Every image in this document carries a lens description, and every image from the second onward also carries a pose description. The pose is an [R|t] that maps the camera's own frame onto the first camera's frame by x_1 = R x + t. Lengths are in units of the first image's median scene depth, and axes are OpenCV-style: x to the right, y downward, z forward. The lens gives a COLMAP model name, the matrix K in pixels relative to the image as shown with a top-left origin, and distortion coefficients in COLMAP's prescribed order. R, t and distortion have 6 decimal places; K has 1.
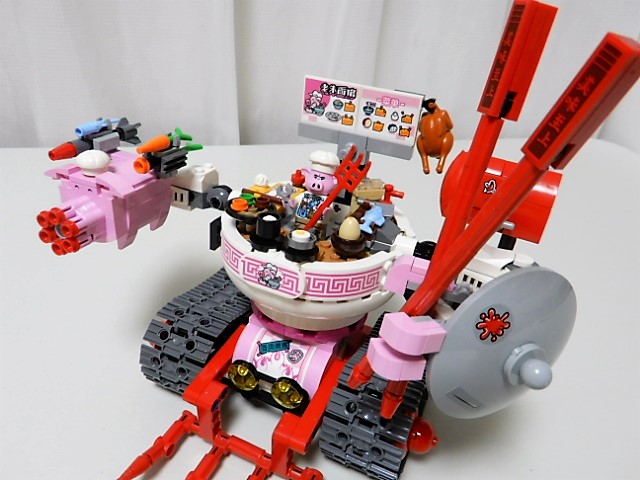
lens RADIAL K [[518.5, 0, 320.0], [0, 518.5, 240.0], [0, 0, 1]] dist [0.020018, 0.005496]
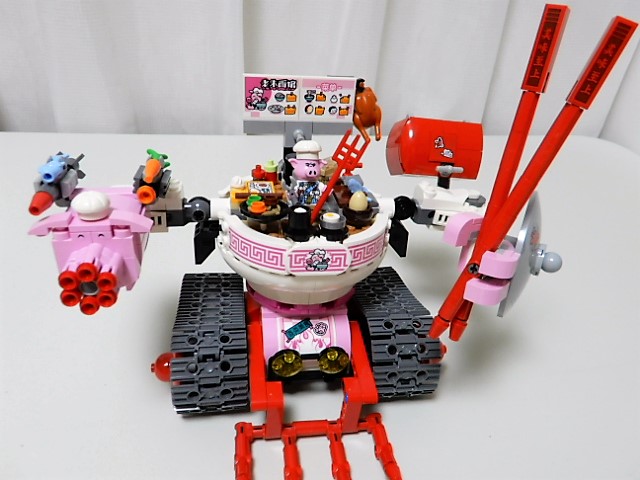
lens RADIAL K [[518.5, 0, 320.0], [0, 518.5, 240.0], [0, 0, 1]] dist [0.020018, 0.005496]
pose [[0.843397, -0.288134, 0.453498, -0.492632], [0.267964, 0.957153, 0.109787, -0.078029], [-0.465700, 0.028927, 0.884470, 0.022160]]
